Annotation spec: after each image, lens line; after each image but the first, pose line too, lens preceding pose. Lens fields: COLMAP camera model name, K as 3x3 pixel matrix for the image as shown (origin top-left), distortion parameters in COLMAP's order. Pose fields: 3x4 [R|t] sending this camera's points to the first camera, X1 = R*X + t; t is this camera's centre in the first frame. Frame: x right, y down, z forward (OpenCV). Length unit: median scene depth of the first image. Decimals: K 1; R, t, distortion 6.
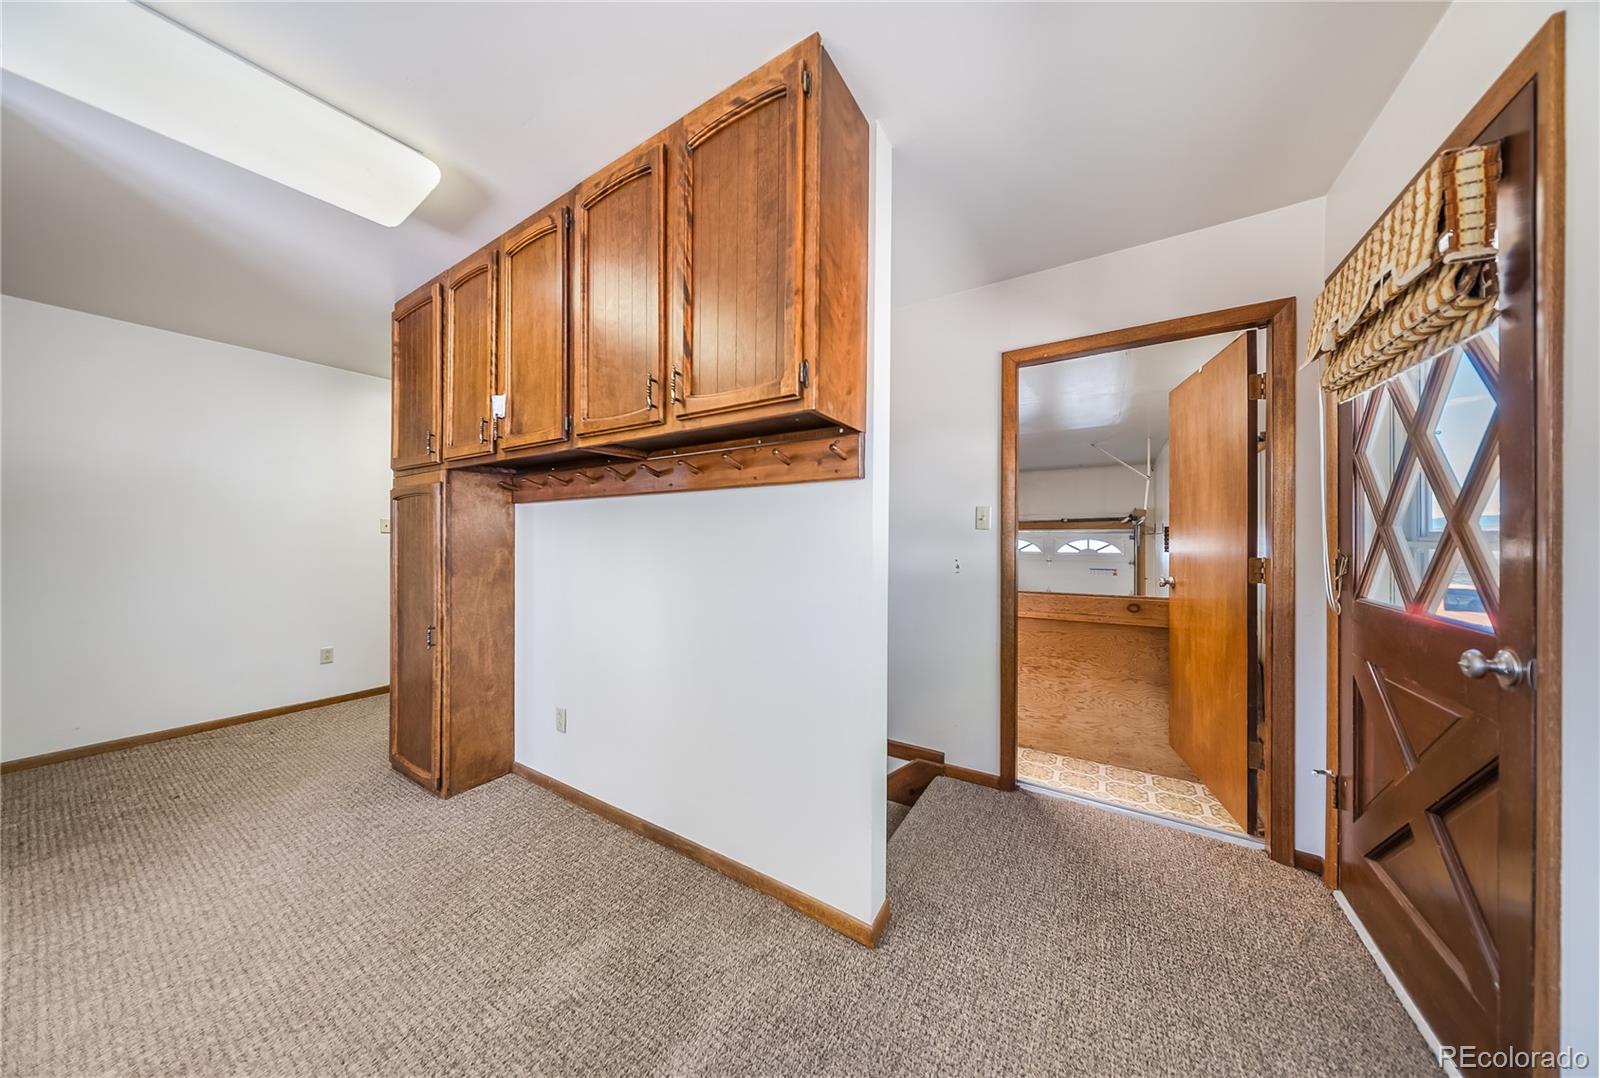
lens RADIAL K [[501.6, 0, 801.4], [0, 501.6, 533.5], [0, 0, 1]] dist [-0.000048, -0.000074]
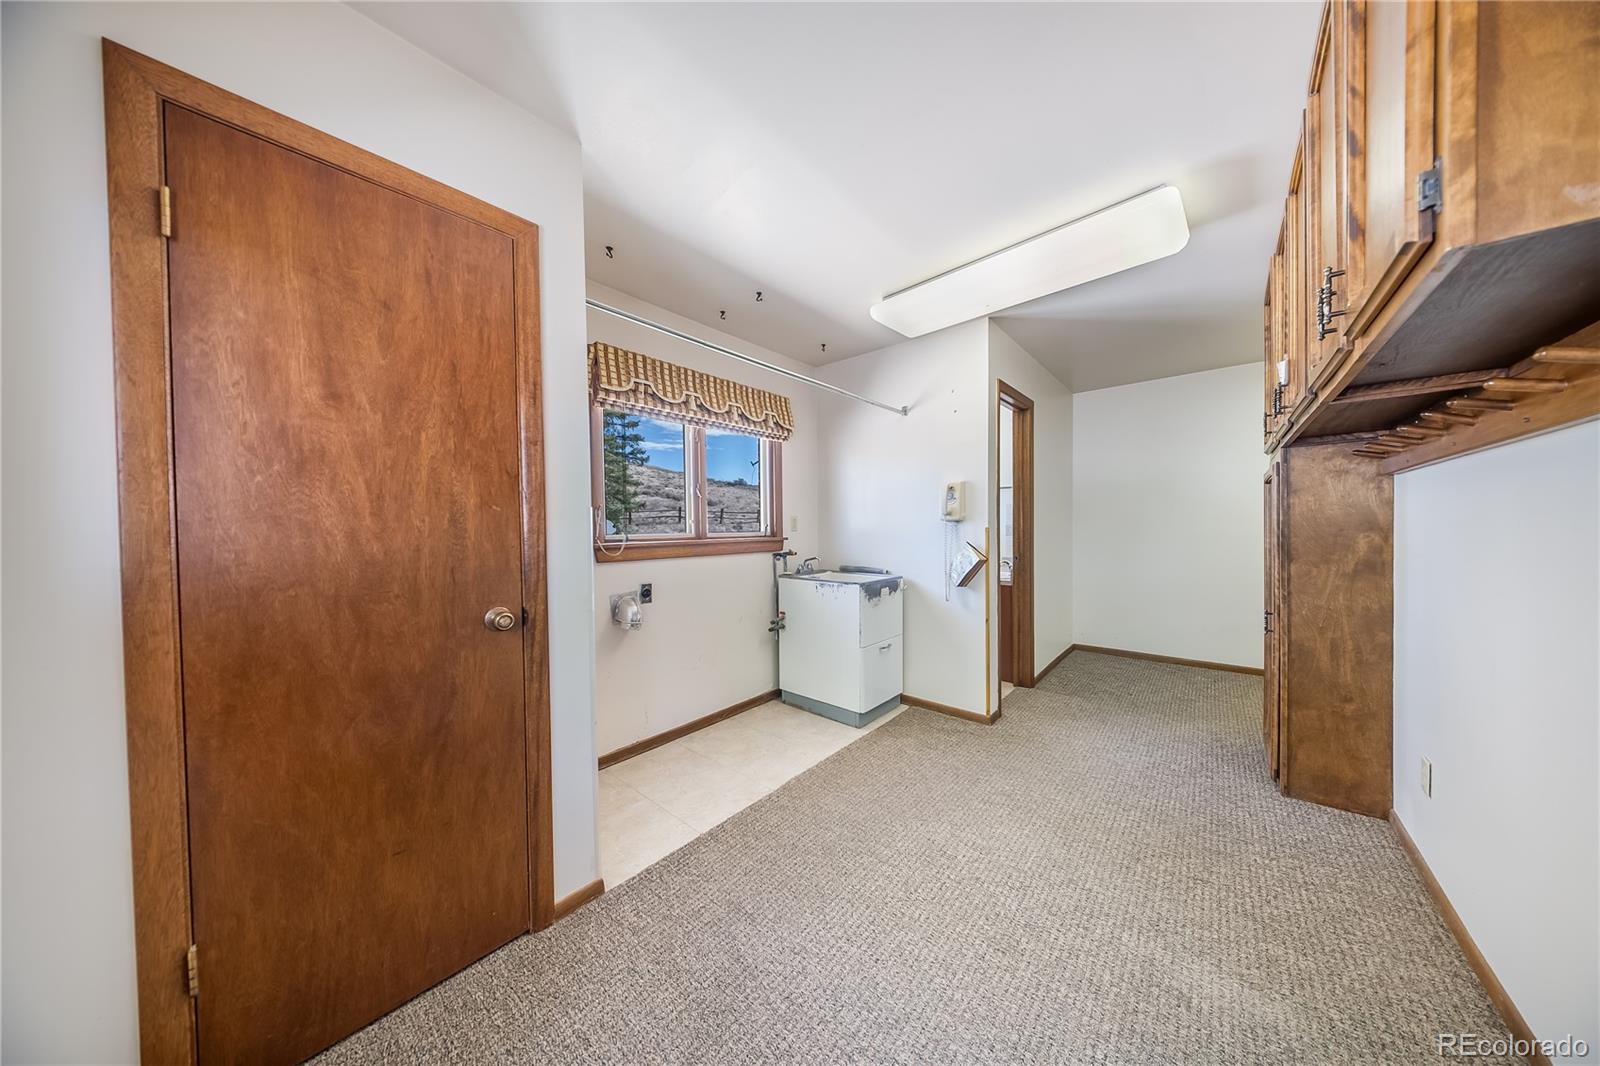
lens RADIAL K [[479.1, 0, 800.0], [0, 479.1, 533.0], [0, 0, 1]] dist [-0.000377, -0.000023]
pose [[-0.151938, 0.015099, -0.988275, 0.308375], [0.017058, 0.999774, 0.012652, 0.004869], [0.988243, -0.014935, -0.152161, 0.233234]]
